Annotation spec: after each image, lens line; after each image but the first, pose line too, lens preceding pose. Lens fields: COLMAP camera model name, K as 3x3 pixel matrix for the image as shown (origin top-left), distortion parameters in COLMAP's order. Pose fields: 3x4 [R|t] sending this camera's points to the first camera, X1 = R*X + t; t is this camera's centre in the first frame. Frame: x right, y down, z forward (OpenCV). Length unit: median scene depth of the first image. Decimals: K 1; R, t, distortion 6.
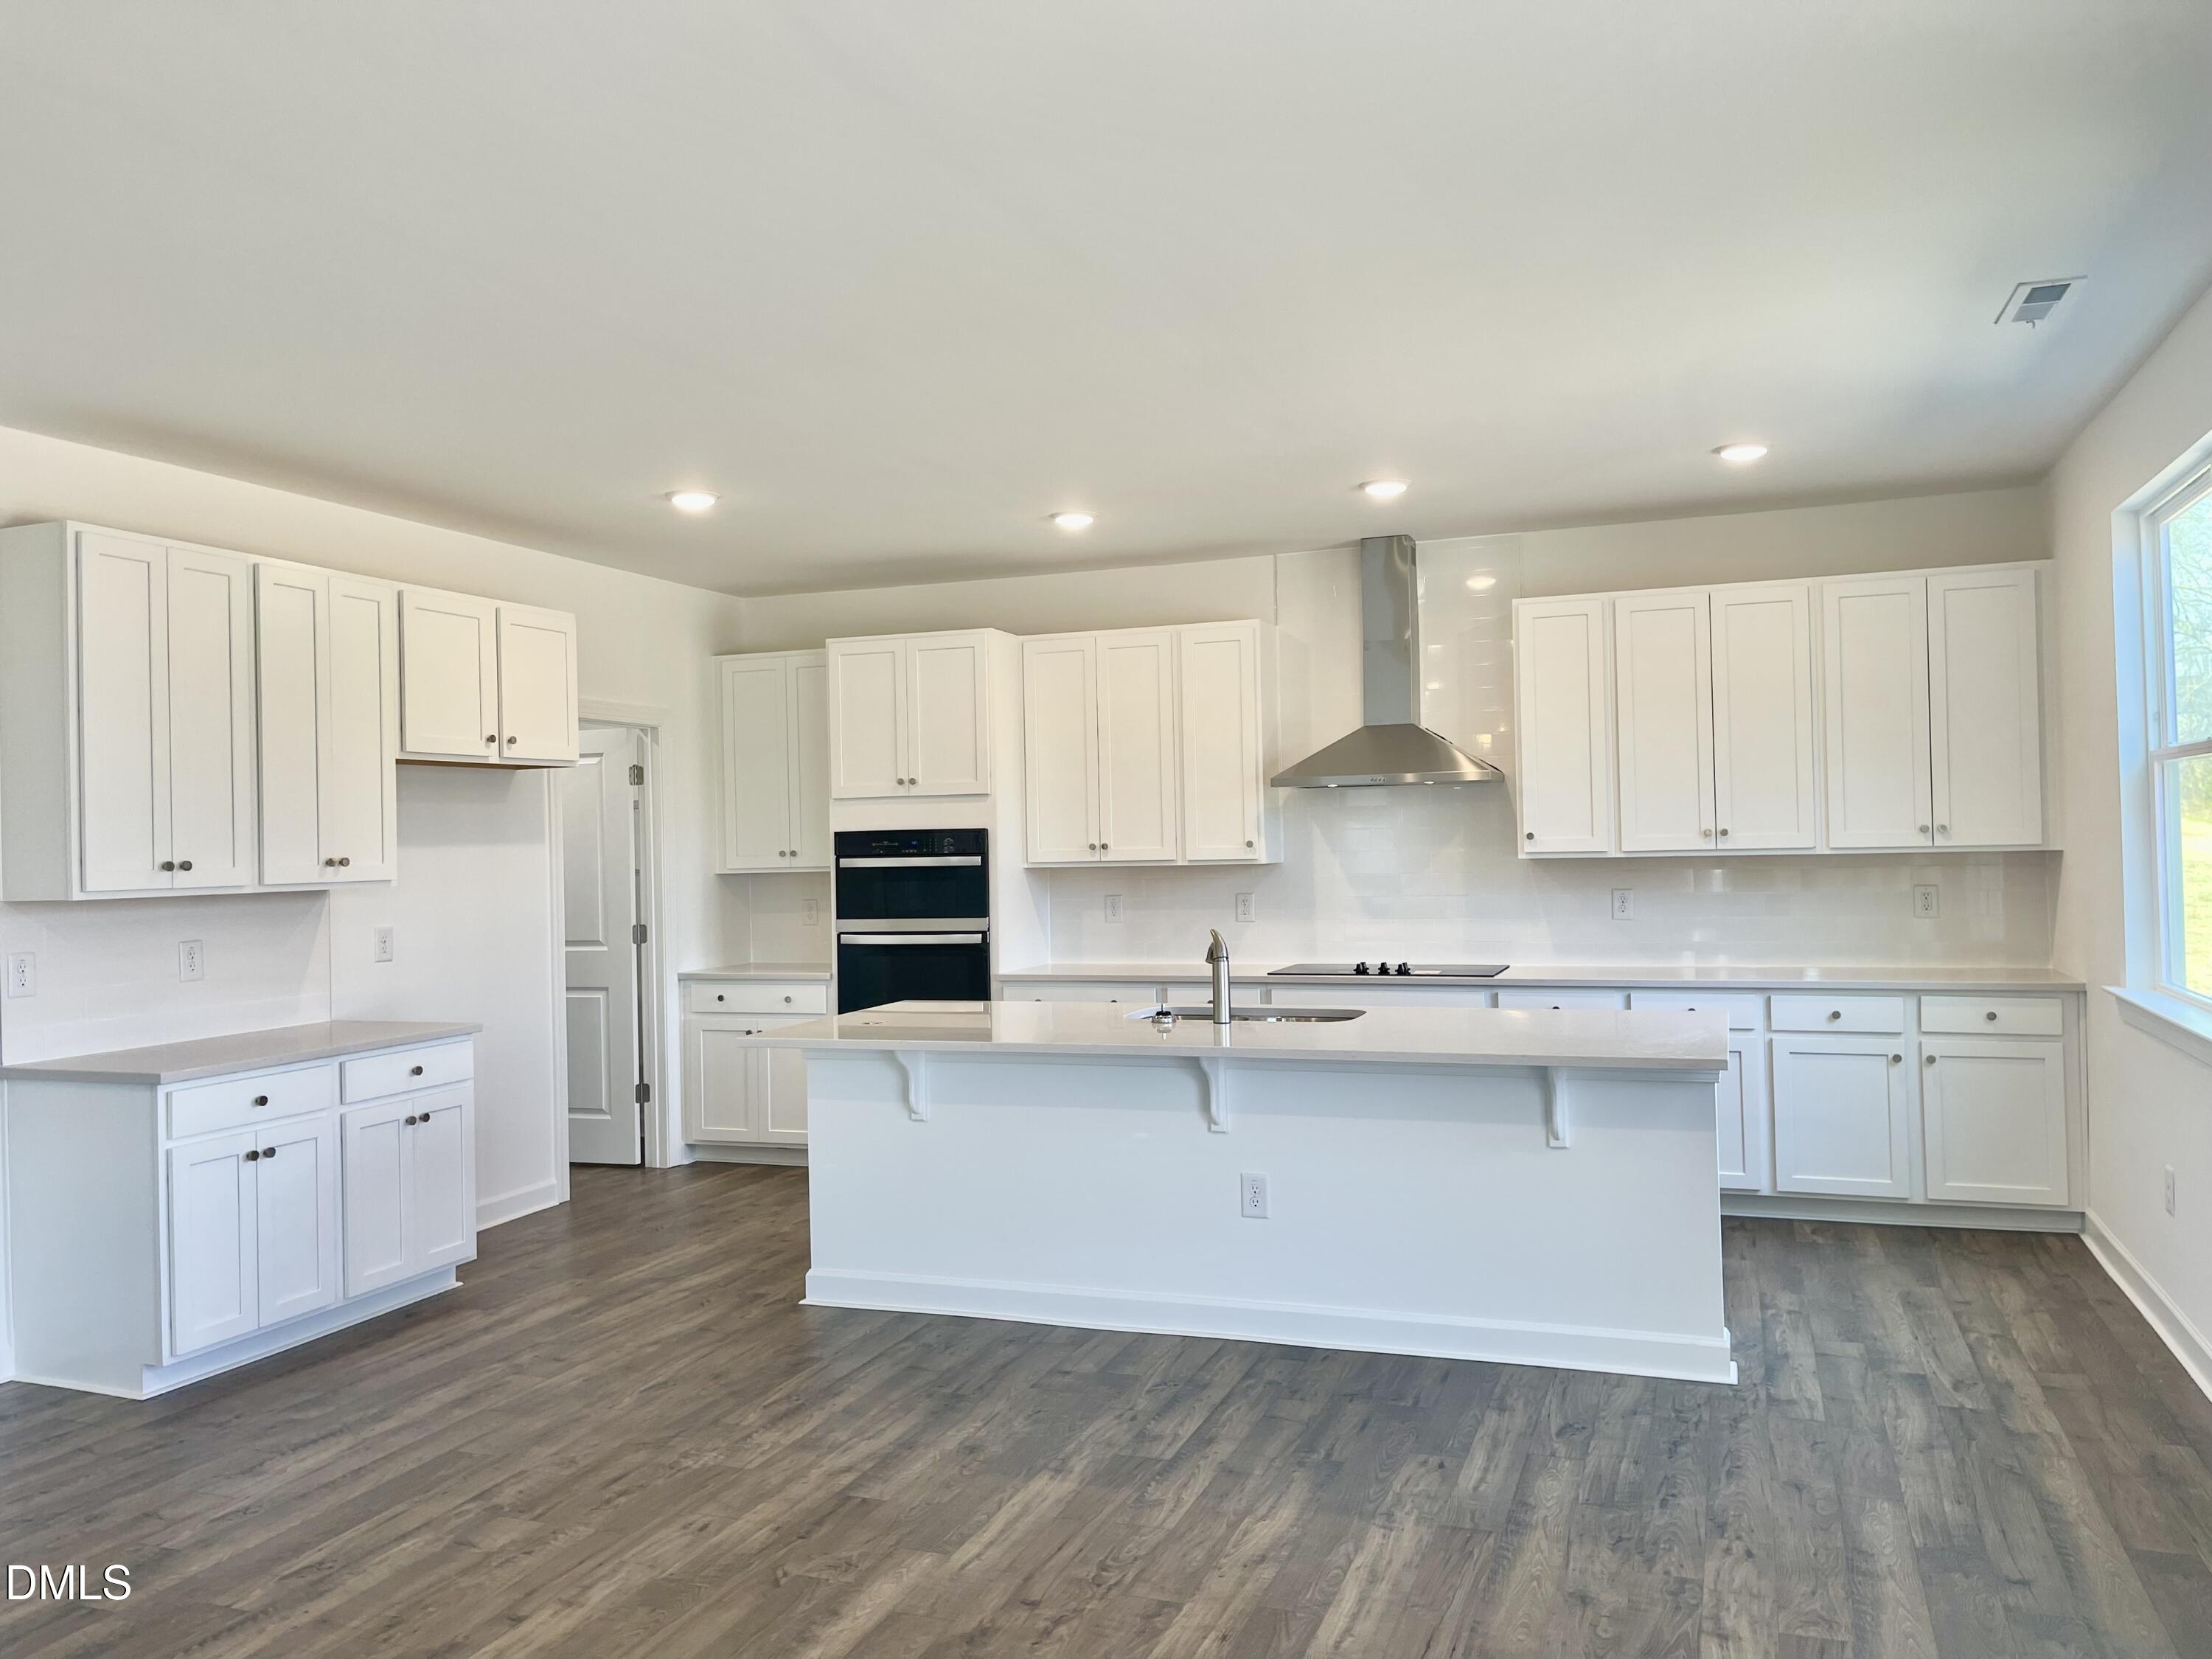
lens RADIAL K [[1685.2, 0, 1095.0], [0, 1685.2, 802.1], [0, 0, 1]] dist [0.090669, -0.092816]
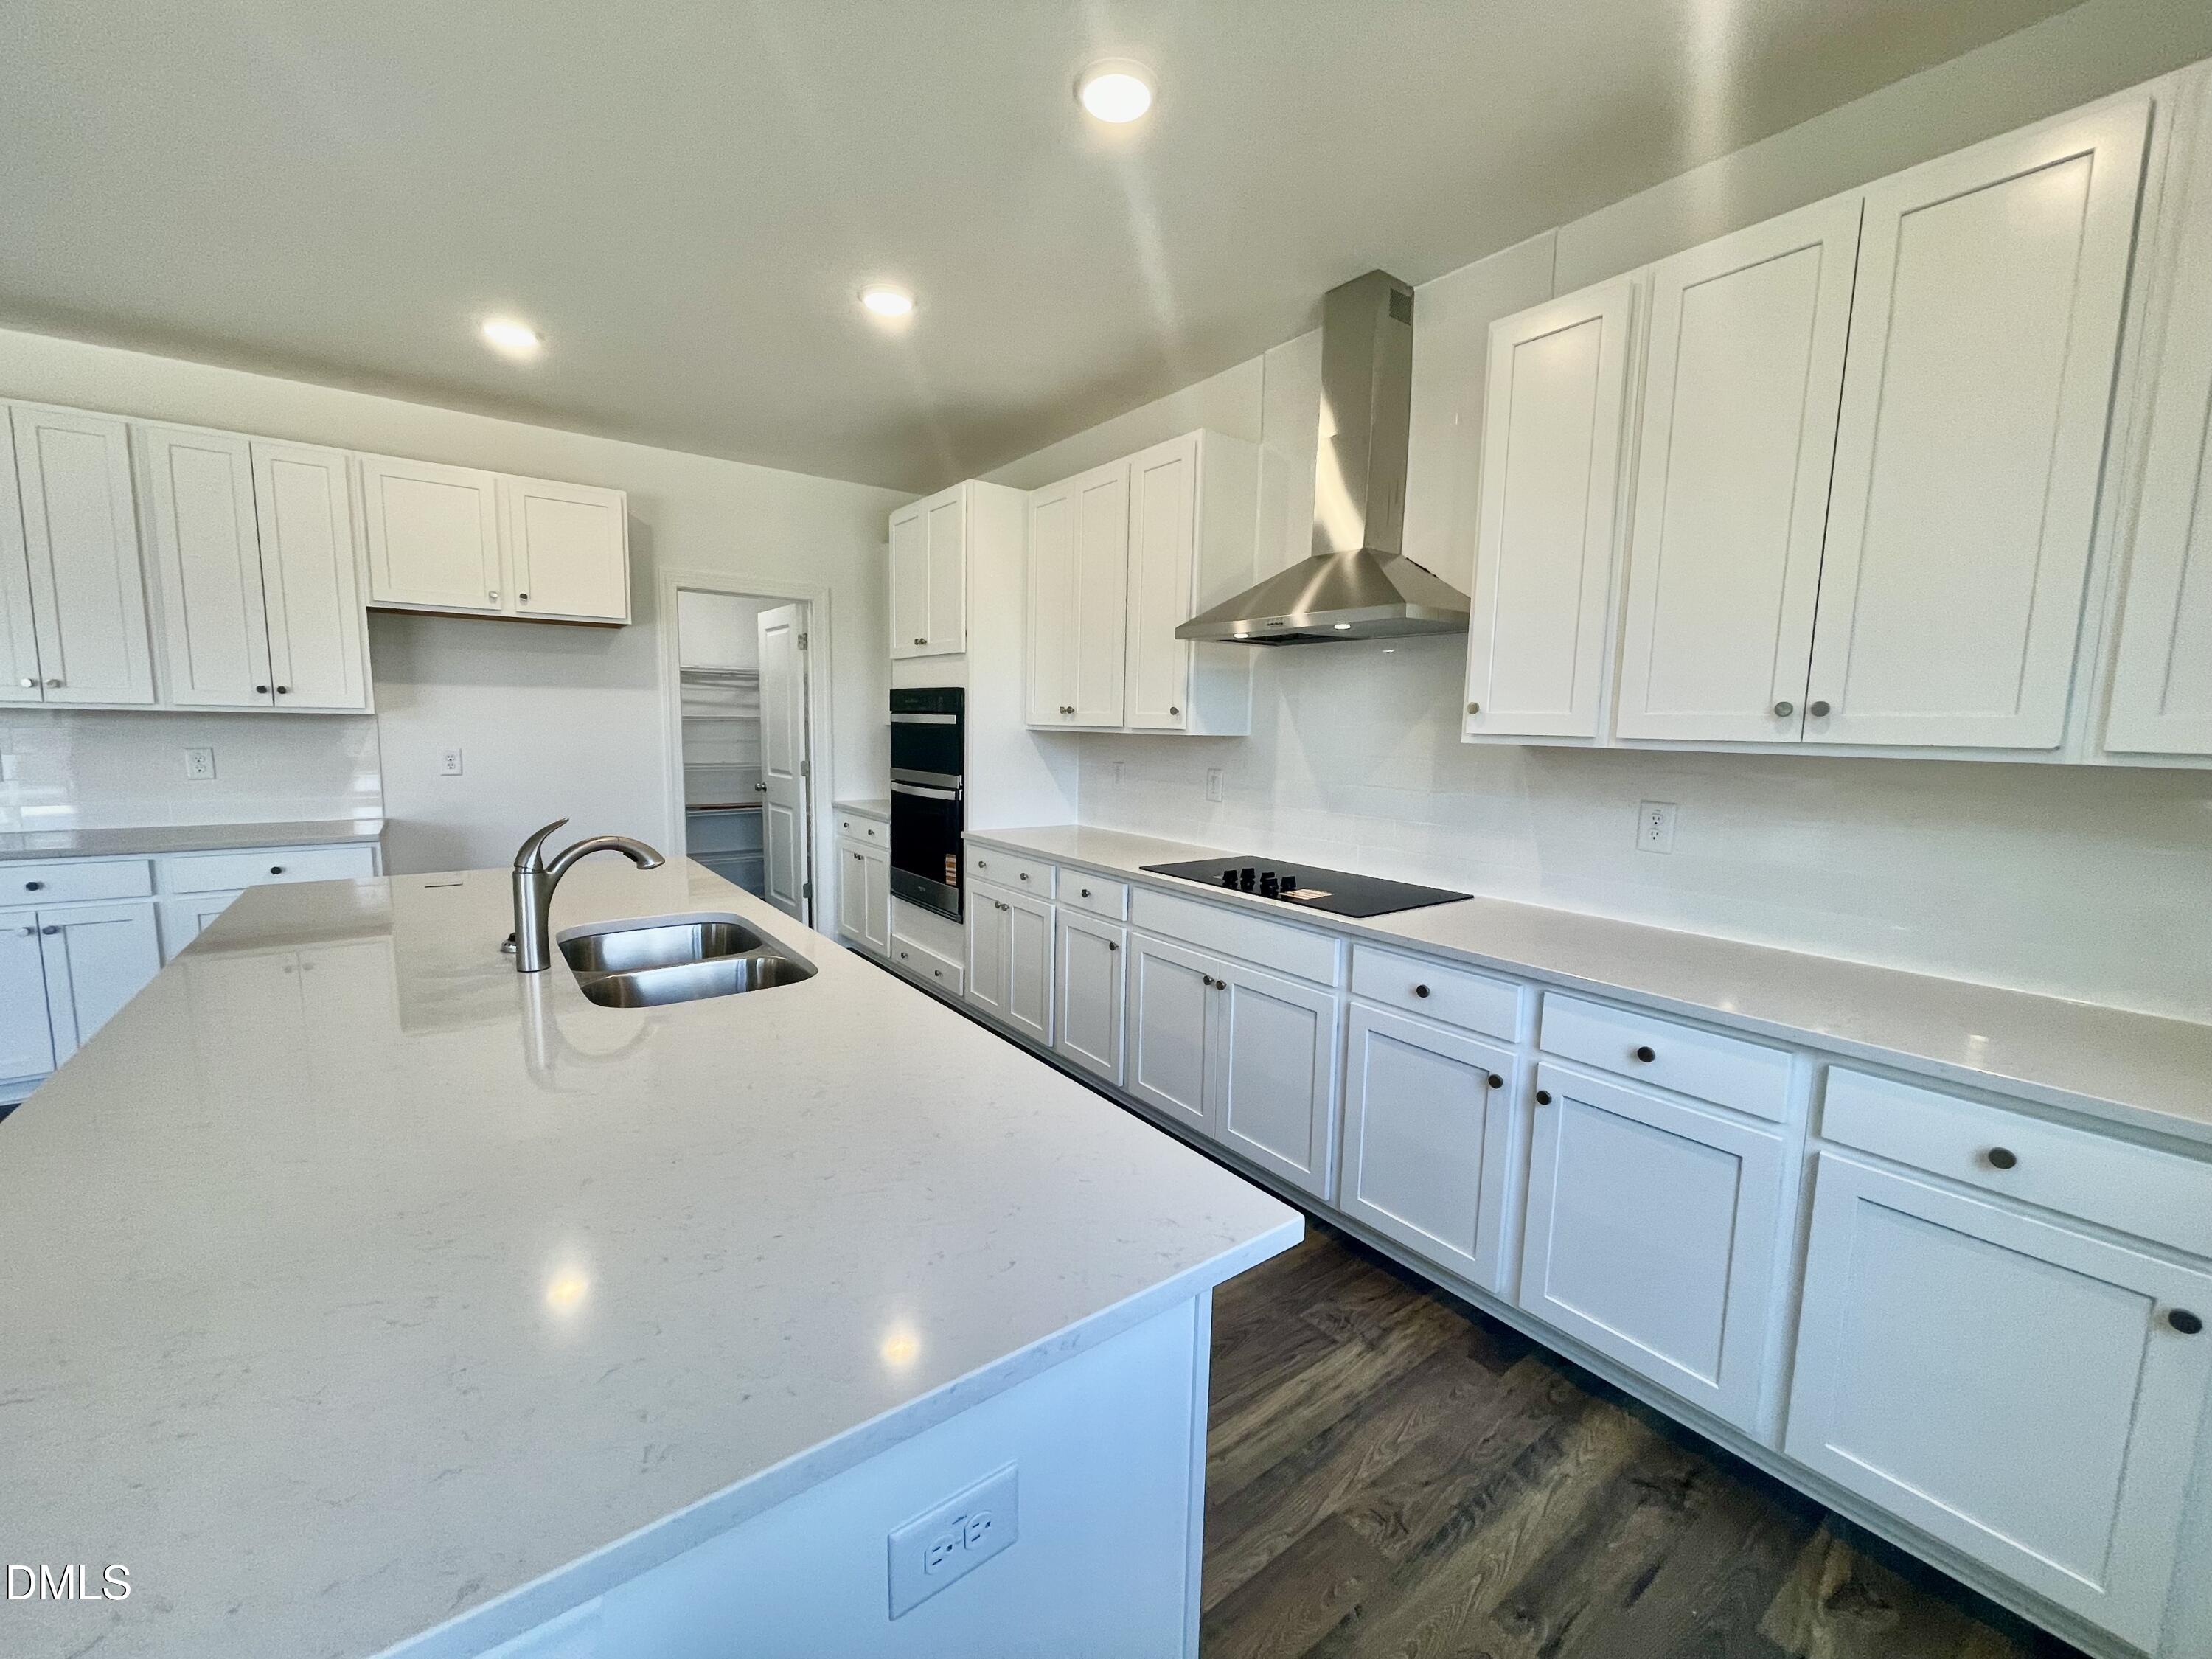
lens RADIAL K [[881.7, 0, 1111.3], [0, 881.7, 821.8], [0, 0, 1]] dist [0.002244, 0.000213]
pose [[0.848564, 0.098439, -0.519855, 0.334295], [-0.026883, 0.989293, 0.143449, 0.019225], [0.528410, -0.107750, 0.842124, 0.675330]]
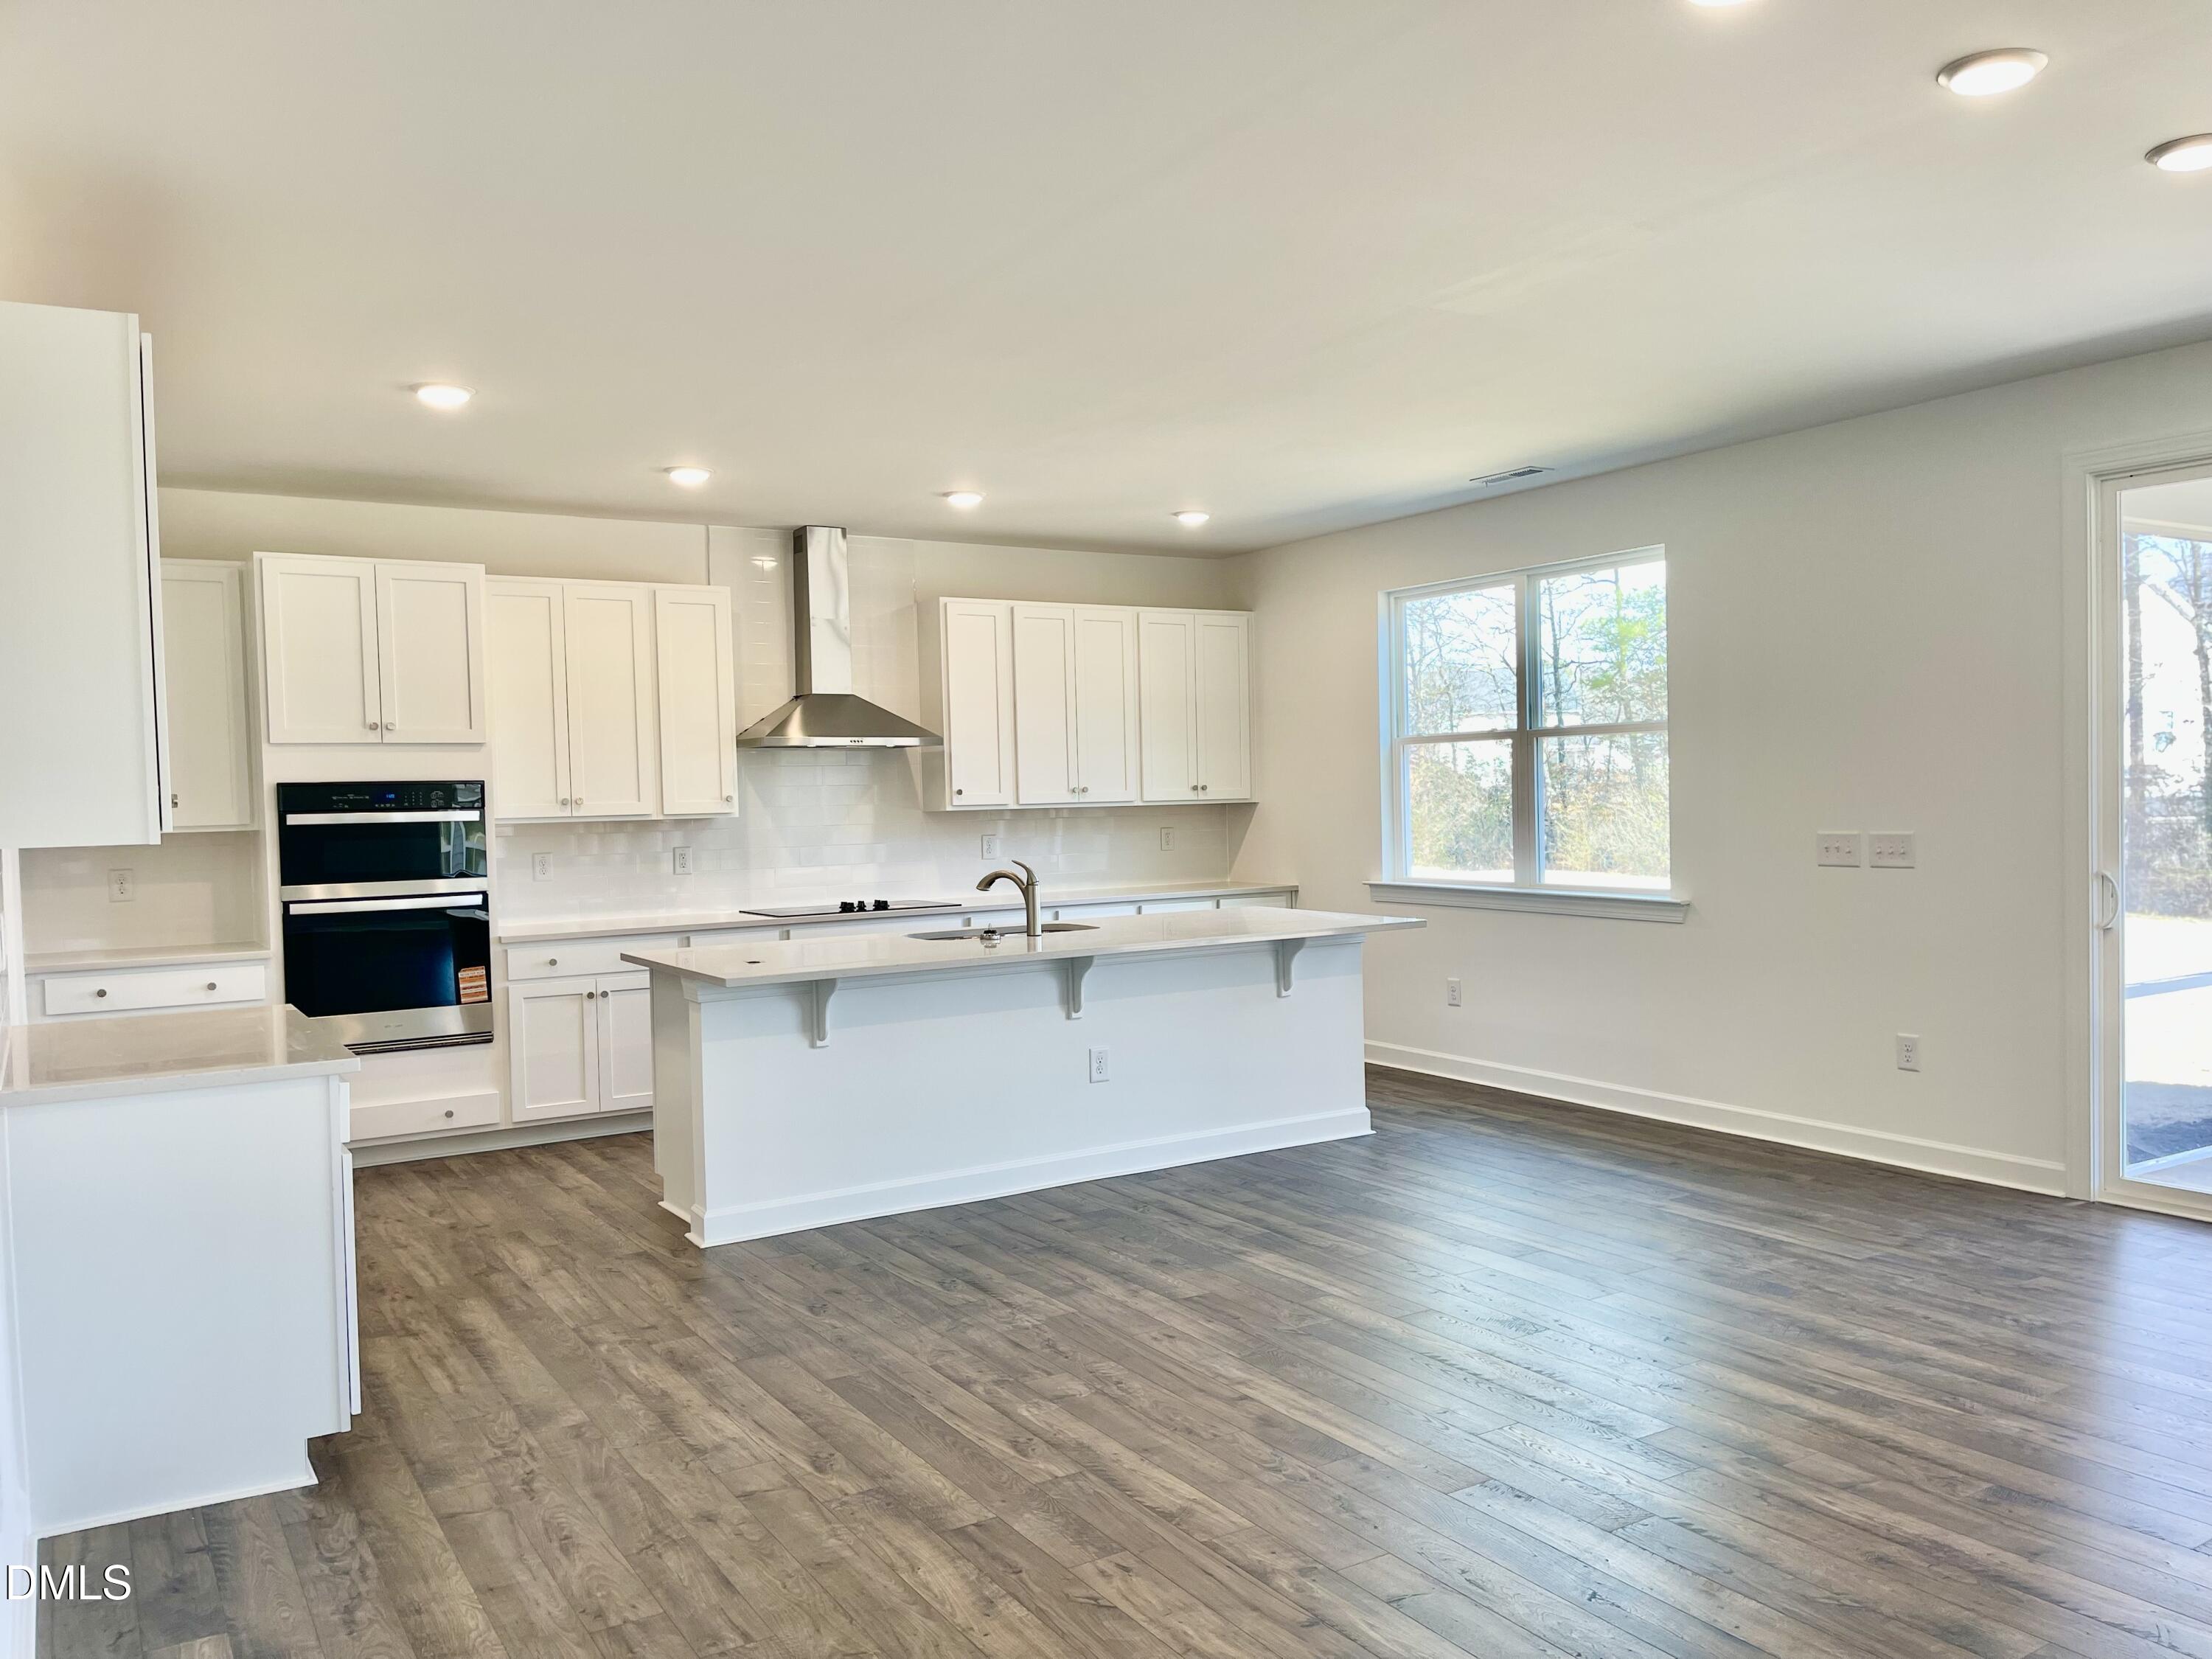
lens RADIAL K [[1684.3, 0, 1112.6], [0, 1684.3, 839.0], [0, 0, 1]] dist [0.072793, -0.000253]
pose [[0.602550, -0.014533, 0.797949, -0.687696], [-0.010930, 0.999590, 0.026458, 0.021590], [-0.798006, -0.024664, 0.602144, 0.178180]]
